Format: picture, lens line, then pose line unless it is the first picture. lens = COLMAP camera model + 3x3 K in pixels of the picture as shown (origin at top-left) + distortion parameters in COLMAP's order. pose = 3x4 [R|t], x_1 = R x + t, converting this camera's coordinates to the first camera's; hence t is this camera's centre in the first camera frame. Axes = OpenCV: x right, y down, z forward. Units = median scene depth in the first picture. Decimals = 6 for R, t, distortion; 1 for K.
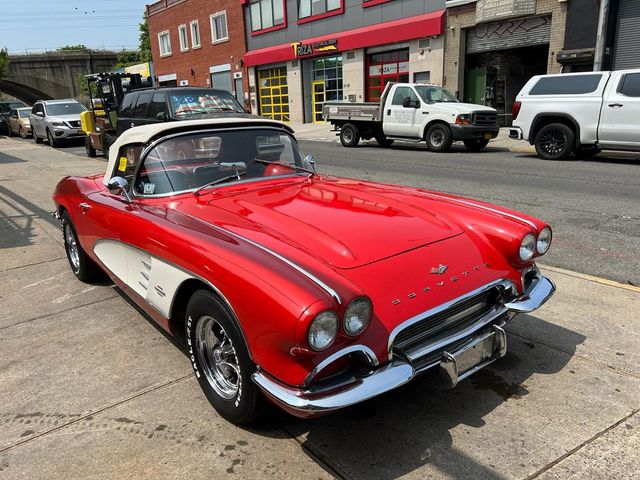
lens RADIAL K [[463.5, 0, 323.2], [0, 463.5, 238.9], [0, 0, 1]] dist [0.068938, -0.069520]
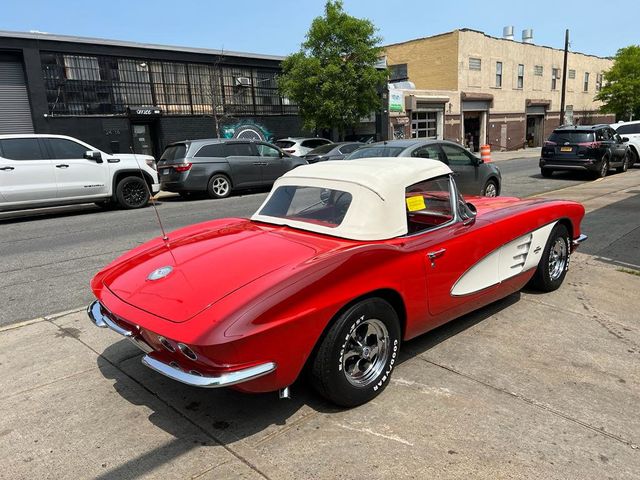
lens RADIAL K [[463.5, 0, 323.2], [0, 463.5, 238.9], [0, 0, 1]] dist [0.068938, -0.069520]
pose [[-0.027968, -0.182435, 0.982820, -1.491750], [0.331531, 0.925861, 0.181296, -0.354455], [-0.943030, 0.330905, 0.034588, 1.281370]]
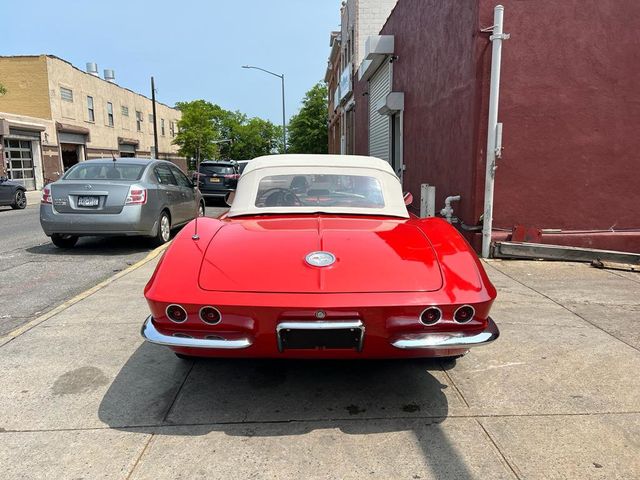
lens RADIAL K [[463.5, 0, 323.2], [0, 463.5, 238.9], [0, 0, 1]] dist [0.068938, -0.069520]
pose [[-0.745532, -0.071242, 0.662652, -1.125367], [0.219572, 0.912506, 0.345139, -0.507682], [-0.629262, 0.402812, -0.664659, 2.060008]]
